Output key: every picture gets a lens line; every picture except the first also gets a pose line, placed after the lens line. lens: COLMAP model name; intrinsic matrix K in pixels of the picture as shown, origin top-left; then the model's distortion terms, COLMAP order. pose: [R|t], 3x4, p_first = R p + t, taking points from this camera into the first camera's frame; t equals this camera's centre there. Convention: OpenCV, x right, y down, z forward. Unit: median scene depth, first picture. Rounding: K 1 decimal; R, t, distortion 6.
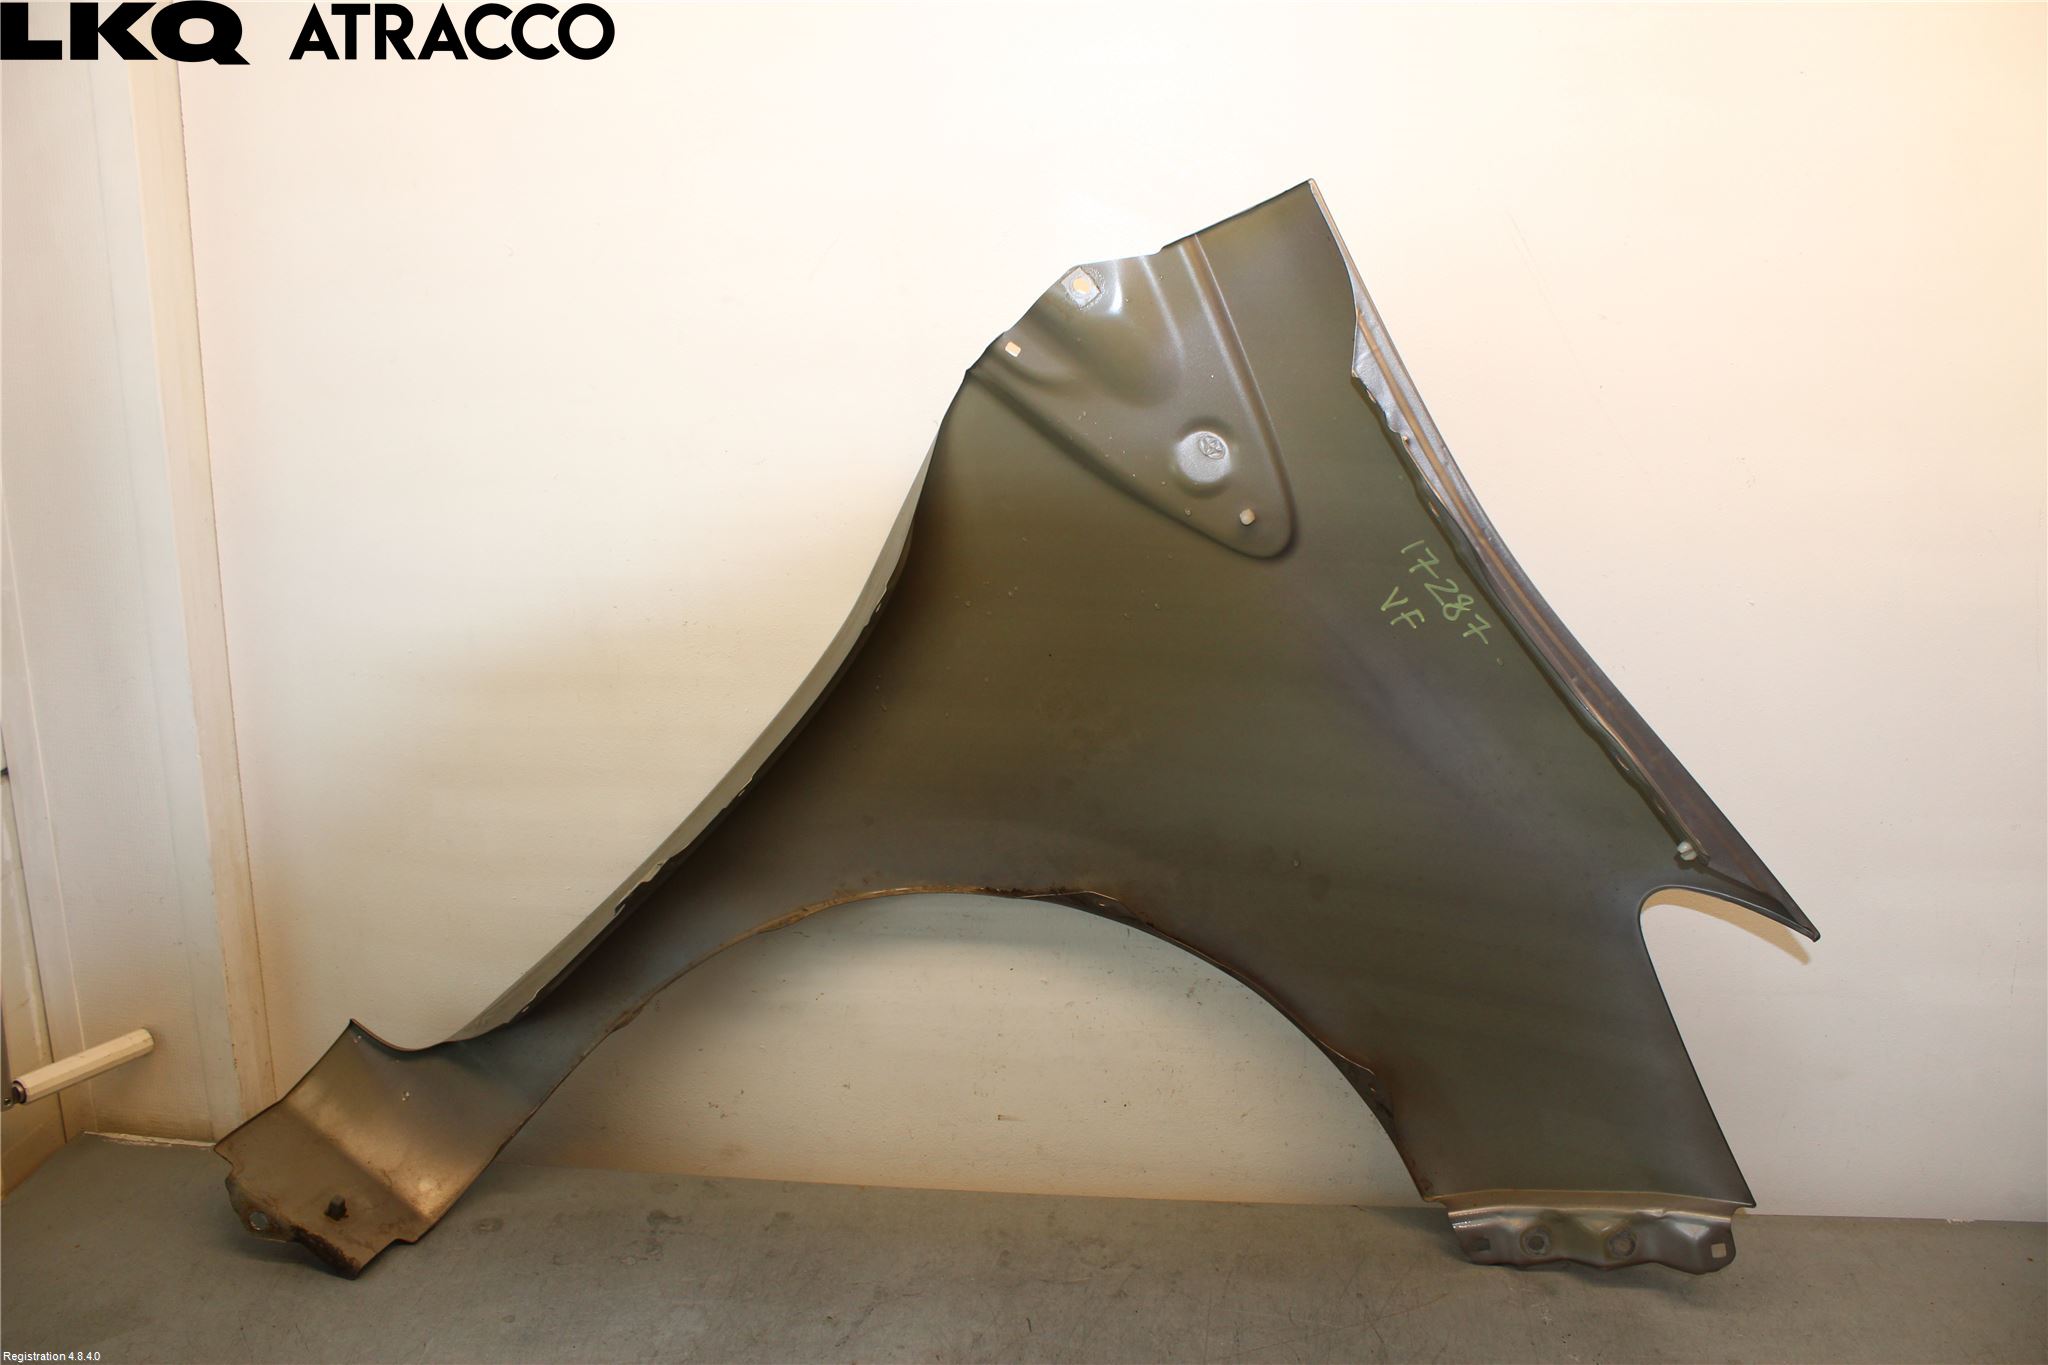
lens RADIAL K [[1715.4, 0, 1006.6], [0, 1715.4, 677.4], [0, 0, 1]] dist [-0.154628, 0.115641]
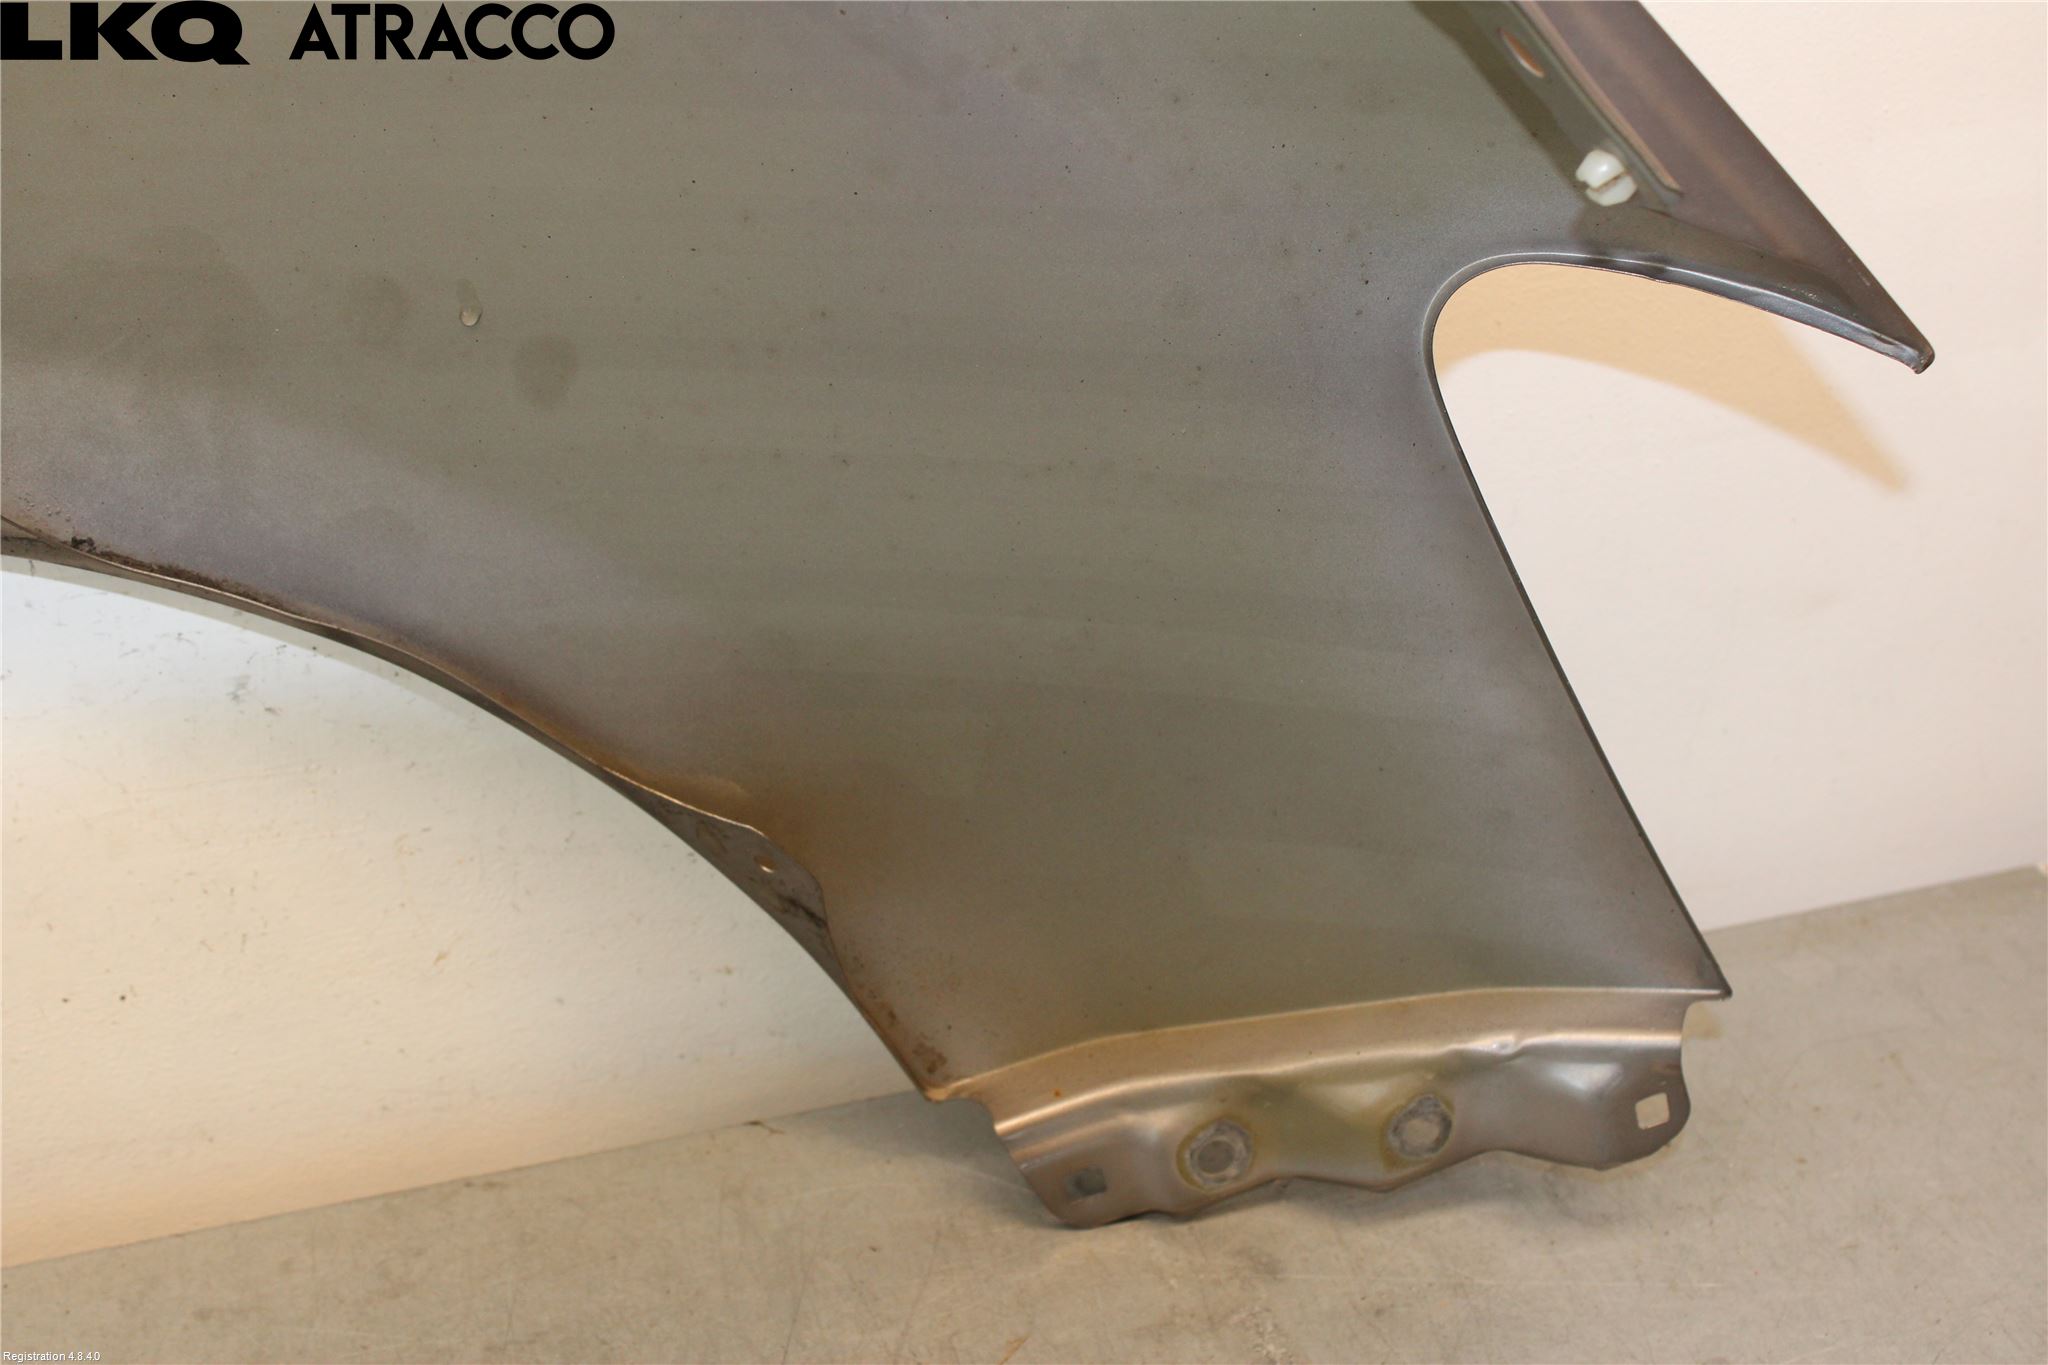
lens RADIAL K [[3015.2, 0, 1024.5], [0, 3015.2, 694.6], [0, 0, 1]] dist [-0.029941, 0.000000]
pose [[0.930798, -0.196115, 0.308470, 0.071026], [0.094632, 0.944405, 0.314873, -0.001894], [-0.353072, -0.263892, 0.897609, 0.390932]]
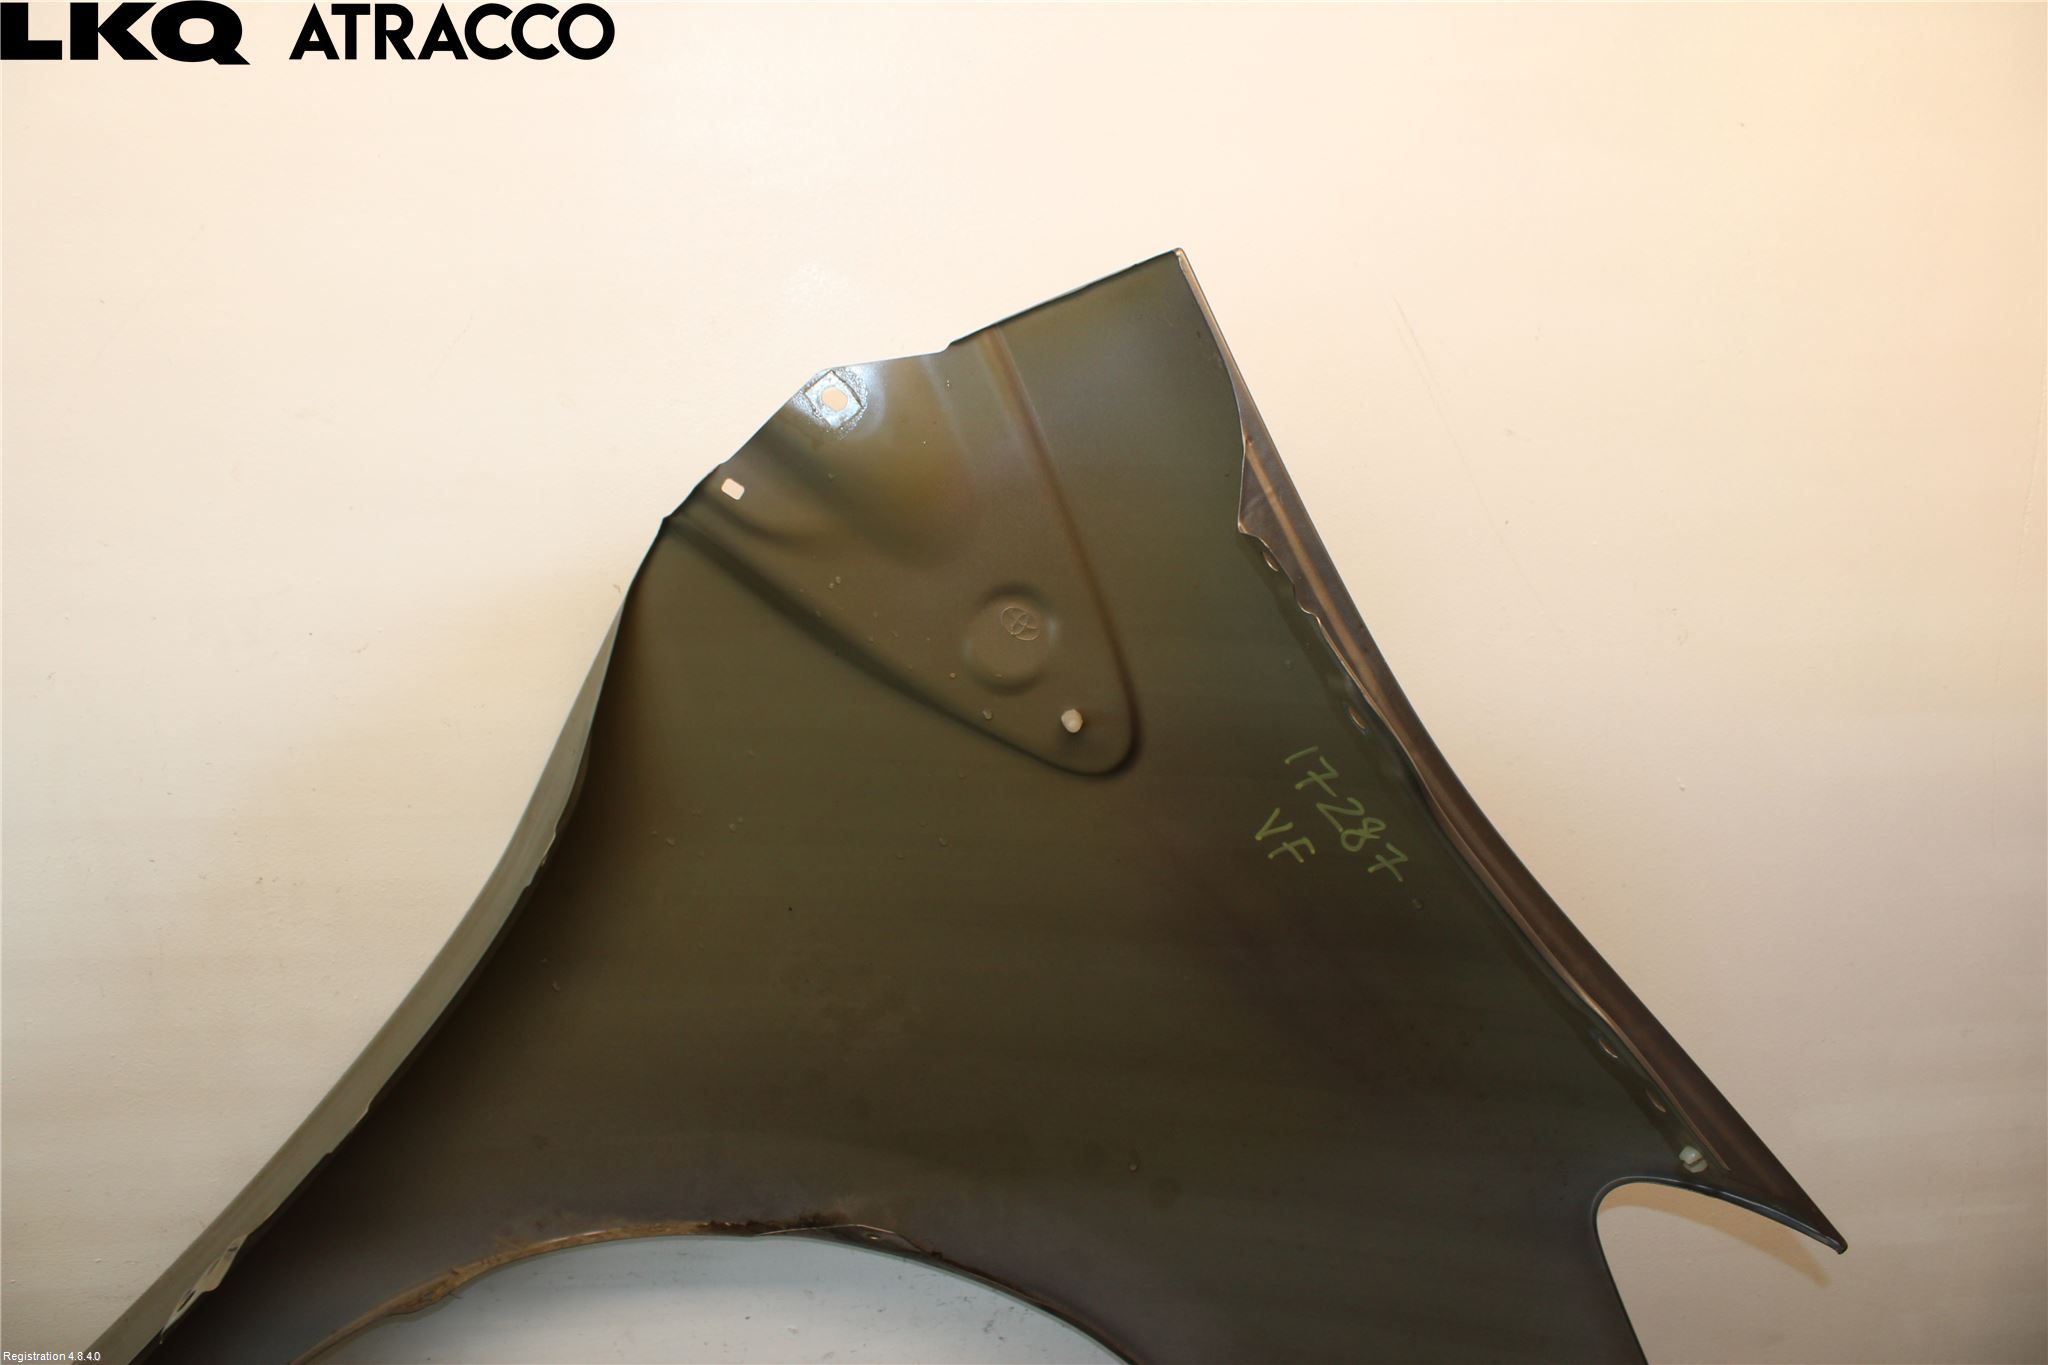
lens RADIAL K [[1715.4, 0, 1017.3], [0, 1715.4, 688.0], [0, 0, 1]] dist [-0.154628, 0.115641]
pose [[0.975495, -0.034325, 0.217328, -0.034362], [0.040218, 0.998932, -0.022750, -0.086322], [-0.216315, 0.030933, 0.975834, 0.287722]]
